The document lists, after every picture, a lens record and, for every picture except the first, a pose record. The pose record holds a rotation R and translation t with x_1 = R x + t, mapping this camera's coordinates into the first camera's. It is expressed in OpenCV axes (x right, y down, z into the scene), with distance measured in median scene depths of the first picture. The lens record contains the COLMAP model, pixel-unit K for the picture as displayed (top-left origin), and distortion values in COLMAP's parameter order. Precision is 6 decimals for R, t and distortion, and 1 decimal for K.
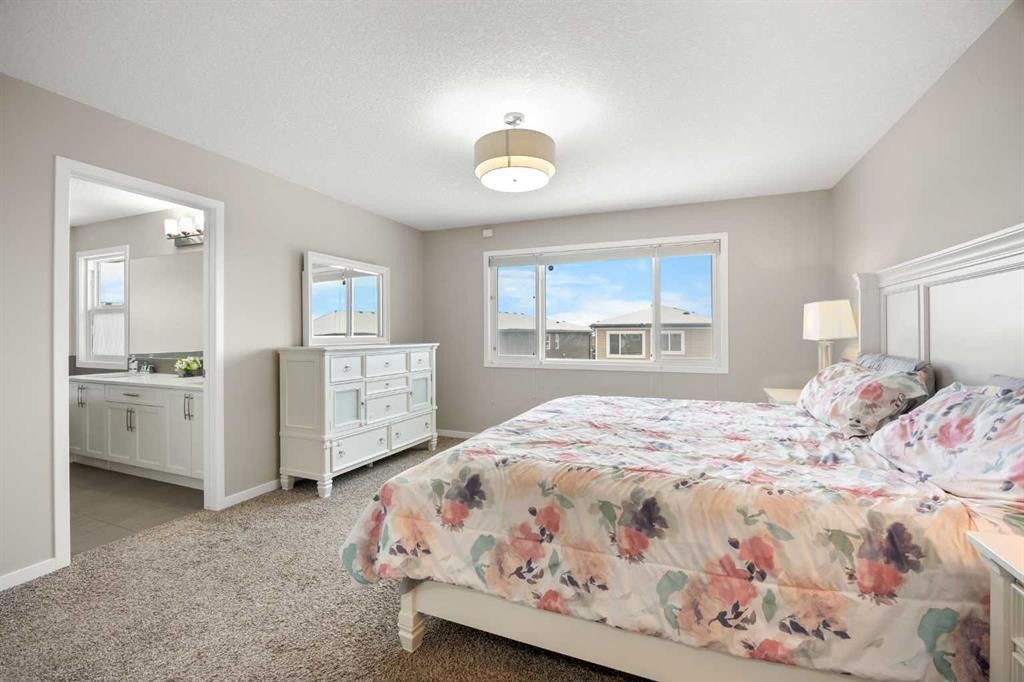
lens RADIAL K [[454.3, 0, 504.3], [0, 454.3, 336.1], [0, 0, 1]] dist [-0.010408, -0.001212]
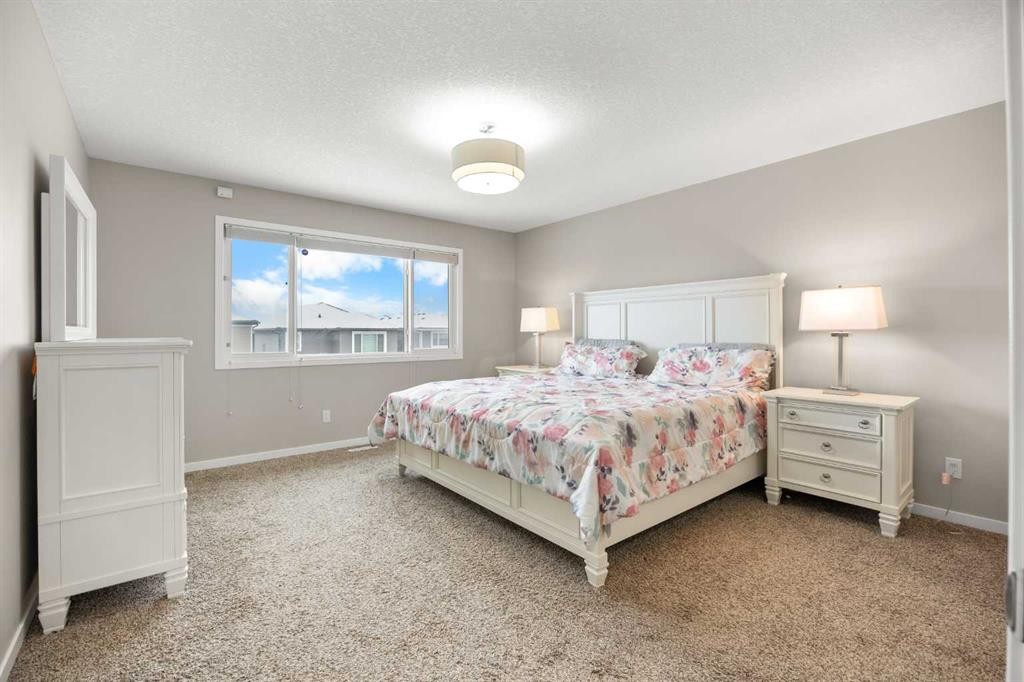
lens RADIAL K [[454.3, 0, 506.6], [0, 454.3, 335.4], [0, 0, 1]] dist [-0.010408, -0.001212]
pose [[0.460040, -0.004589, 0.887886, -1.532281], [0.003709, 0.999988, 0.003247, 0.034593], [-0.887890, 0.001799, 0.460052, 0.739695]]
